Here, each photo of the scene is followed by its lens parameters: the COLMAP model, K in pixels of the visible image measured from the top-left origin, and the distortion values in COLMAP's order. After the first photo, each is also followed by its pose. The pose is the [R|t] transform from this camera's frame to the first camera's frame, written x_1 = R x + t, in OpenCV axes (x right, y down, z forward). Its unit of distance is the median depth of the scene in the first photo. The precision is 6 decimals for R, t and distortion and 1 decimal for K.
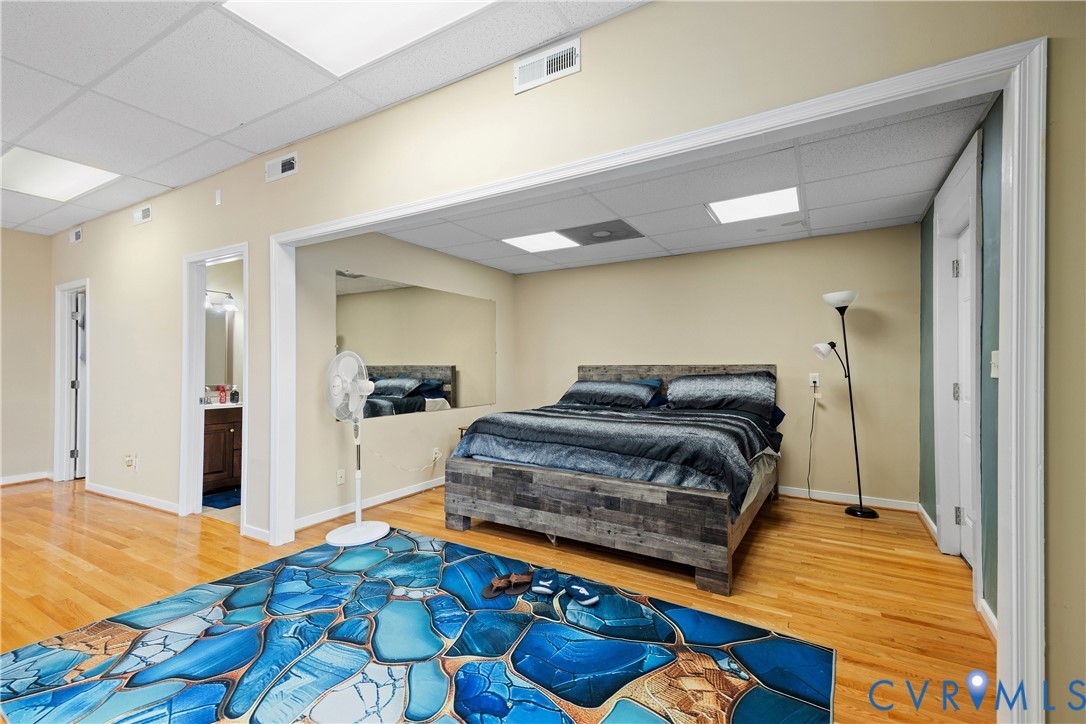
lens RADIAL K [[485.3, 0, 543.0], [0, 485.3, 362.0], [0, 0, 1]] dist [-0.023245, 0.000012]
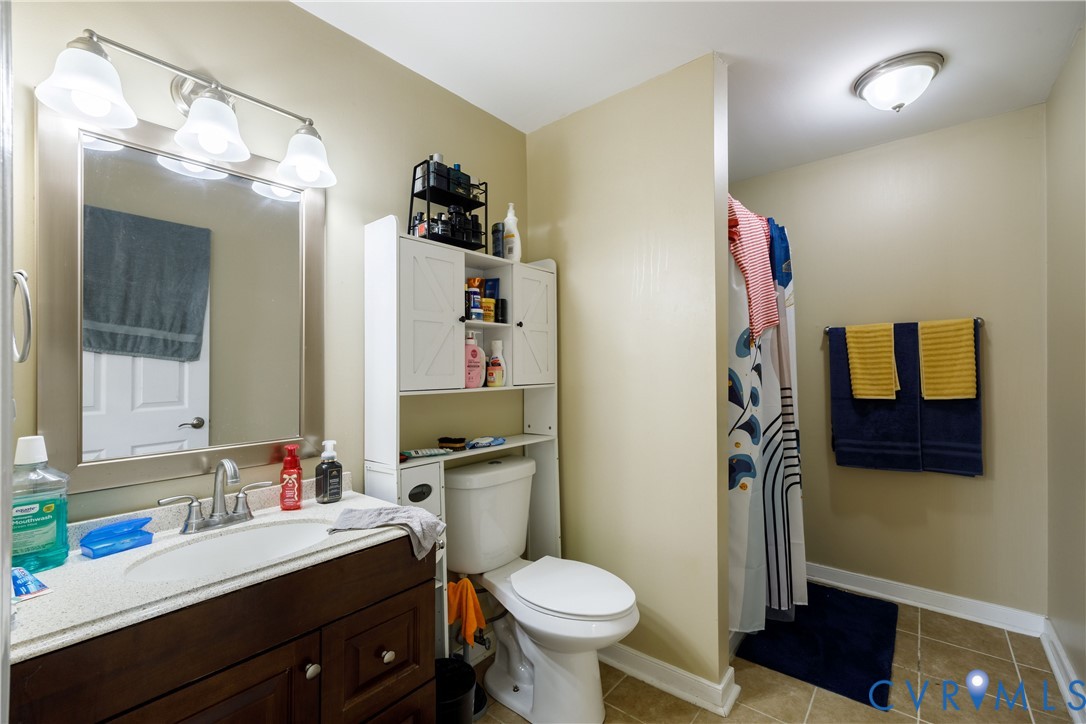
lens RADIAL K [[465.1, 0, 543.0], [0, 465.1, 362.0], [0, 0, 1]] dist [0.000259, 0.000035]
pose [[0.988814, -0.004027, -0.149102, -0.458711], [0.002834, 0.999962, -0.008208, -0.003156], [0.149130, 0.007694, 0.988788, 0.723119]]
